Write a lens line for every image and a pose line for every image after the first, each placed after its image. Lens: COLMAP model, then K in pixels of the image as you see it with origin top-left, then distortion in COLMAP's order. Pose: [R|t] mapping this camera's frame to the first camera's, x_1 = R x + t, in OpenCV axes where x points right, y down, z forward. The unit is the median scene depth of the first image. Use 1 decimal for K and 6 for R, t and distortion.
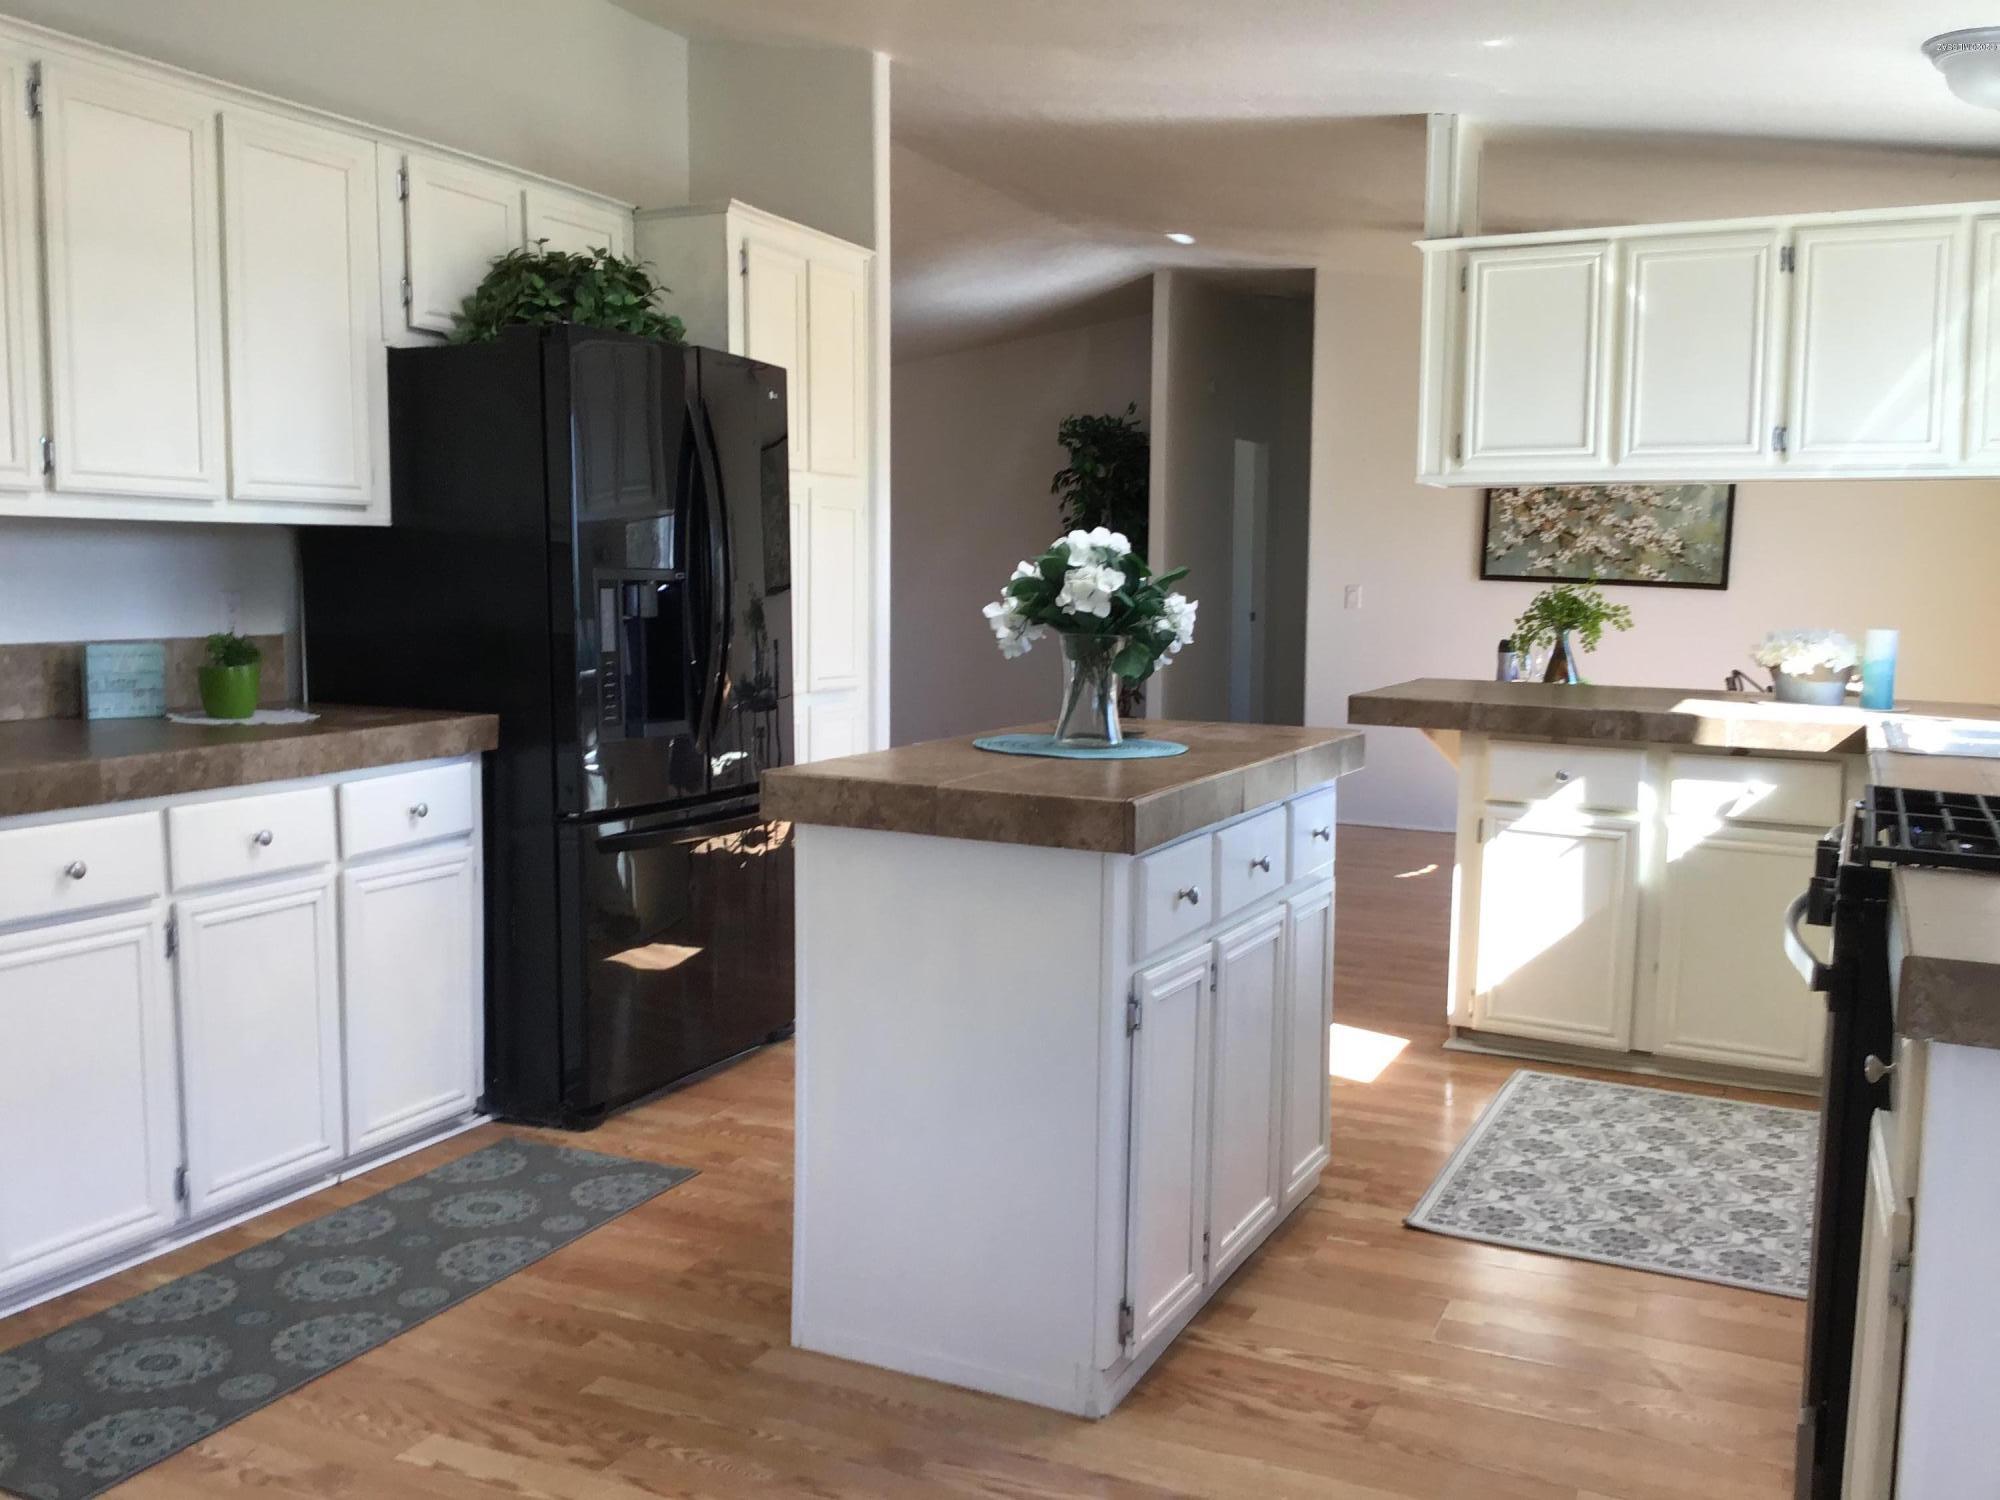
lens RADIAL K [[1813.8, 0, 997.1], [0, 1813.8, 736.5], [0, 0, 1]] dist [0.080998, -0.157079]
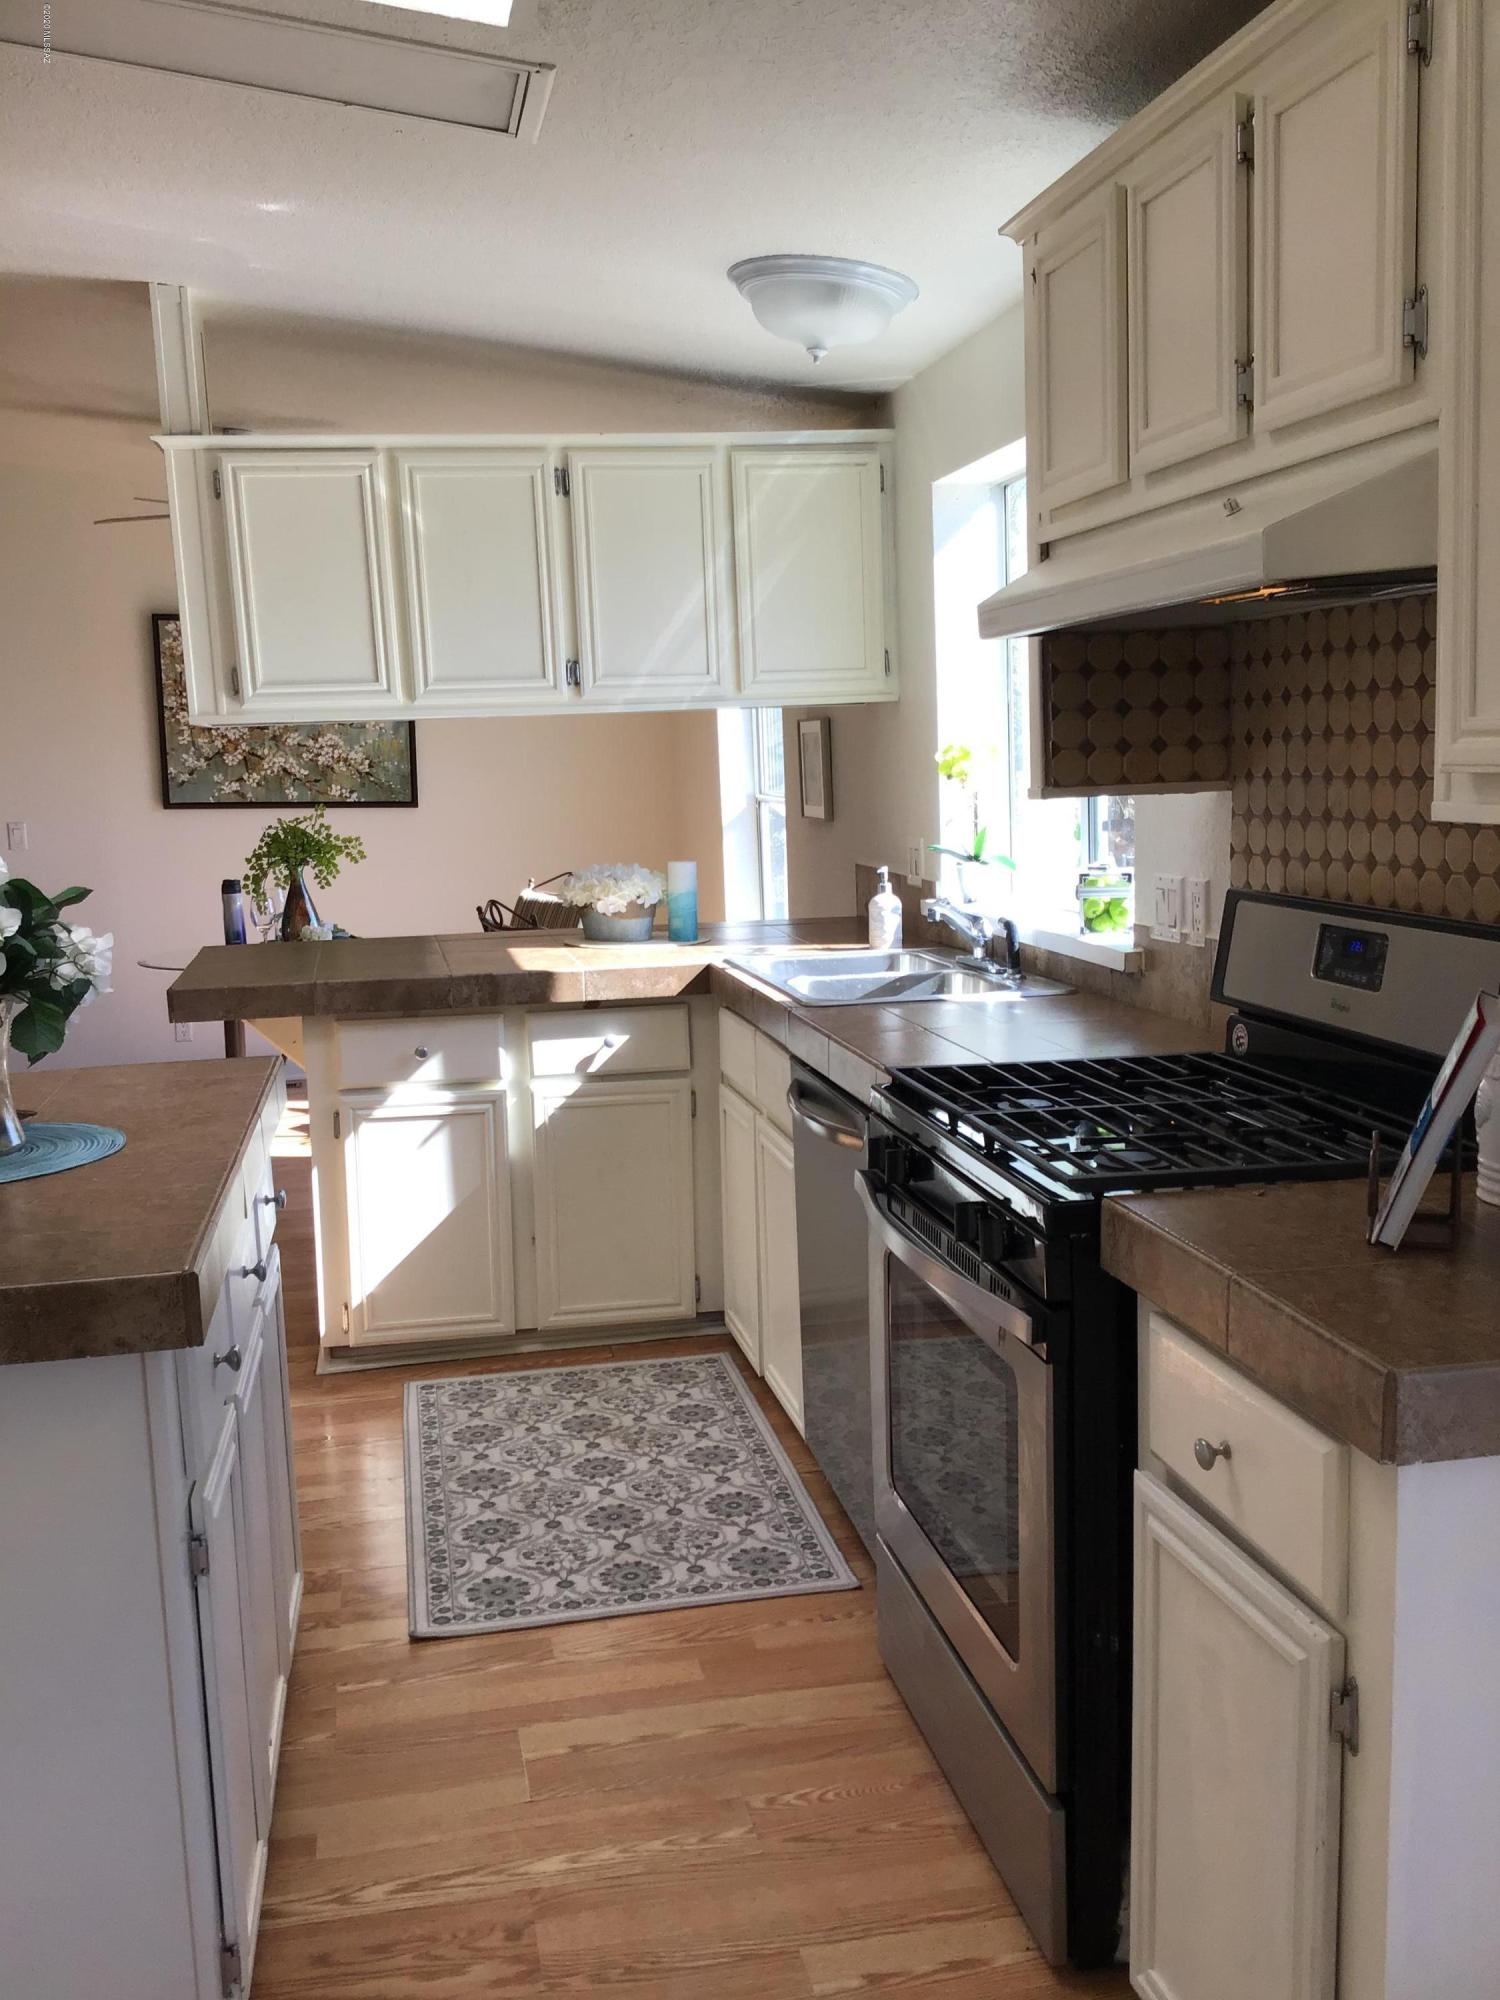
lens RADIAL K [[1813.8, 0, 750.0], [0, 1813.8, 1000.0], [0, 0, 1]] dist [0.080998, -0.157079]
pose [[0.796478, -0.123910, 0.591836, -0.092012], [0.098921, 0.992293, 0.074628, -0.057388], [-0.596522, -0.000895, 0.802596, 0.189546]]
